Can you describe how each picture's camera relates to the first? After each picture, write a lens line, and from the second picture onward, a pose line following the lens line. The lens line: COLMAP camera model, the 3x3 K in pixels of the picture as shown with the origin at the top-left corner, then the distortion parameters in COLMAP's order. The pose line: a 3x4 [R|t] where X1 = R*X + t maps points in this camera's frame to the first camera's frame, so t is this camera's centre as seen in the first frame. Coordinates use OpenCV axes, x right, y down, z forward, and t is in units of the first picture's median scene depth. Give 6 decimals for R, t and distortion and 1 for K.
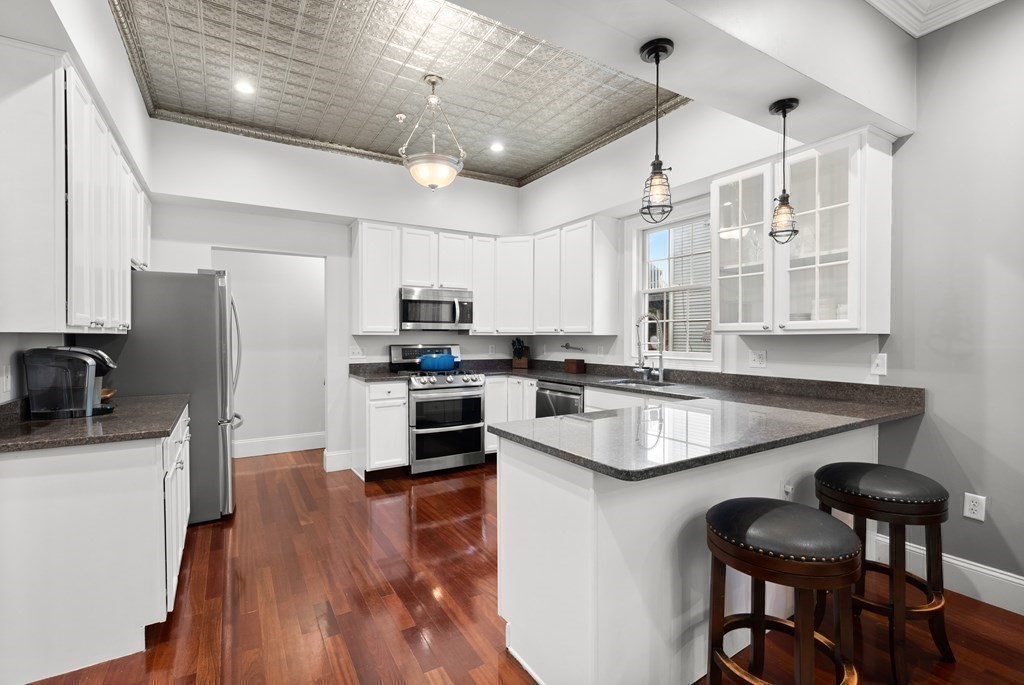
lens RADIAL K [[472.1, 0, 511.2], [0, 472.1, 340.3], [0, 0, 1]] dist [0.012227, 0.000312]
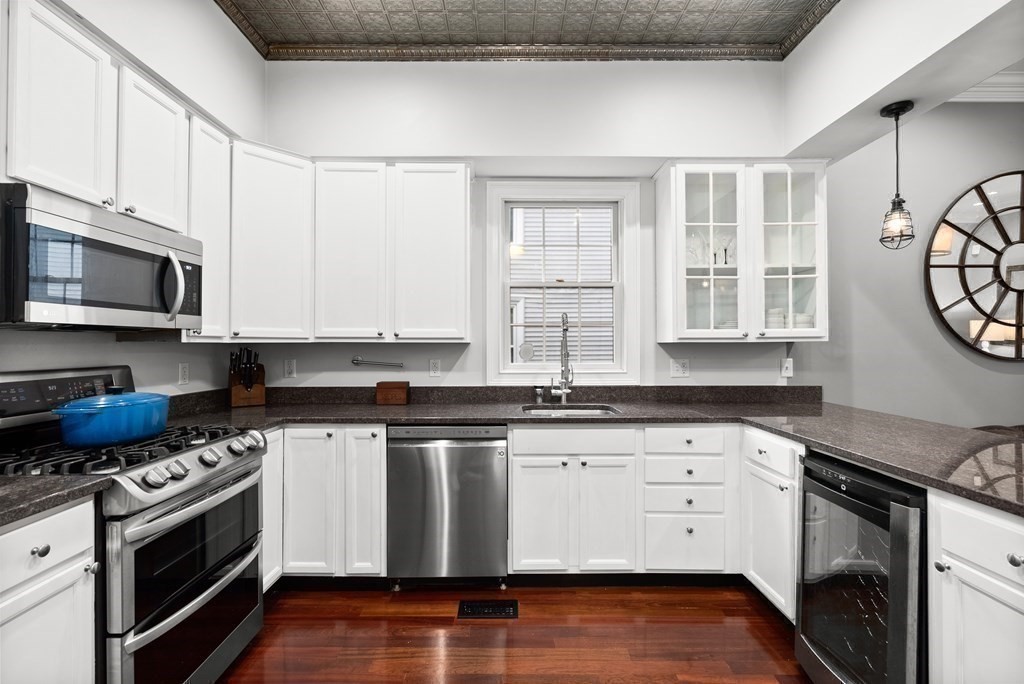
lens RADIAL K [[472.1, 0, 510.9], [0, 472.1, 340.5], [0, 0, 1]] dist [0.012227, 0.000312]
pose [[0.515779, 0.003800, 0.856713, -0.398681], [0.009988, 0.999896, -0.010449, -0.007971], [-0.856663, 0.013946, 0.515687, 0.696049]]
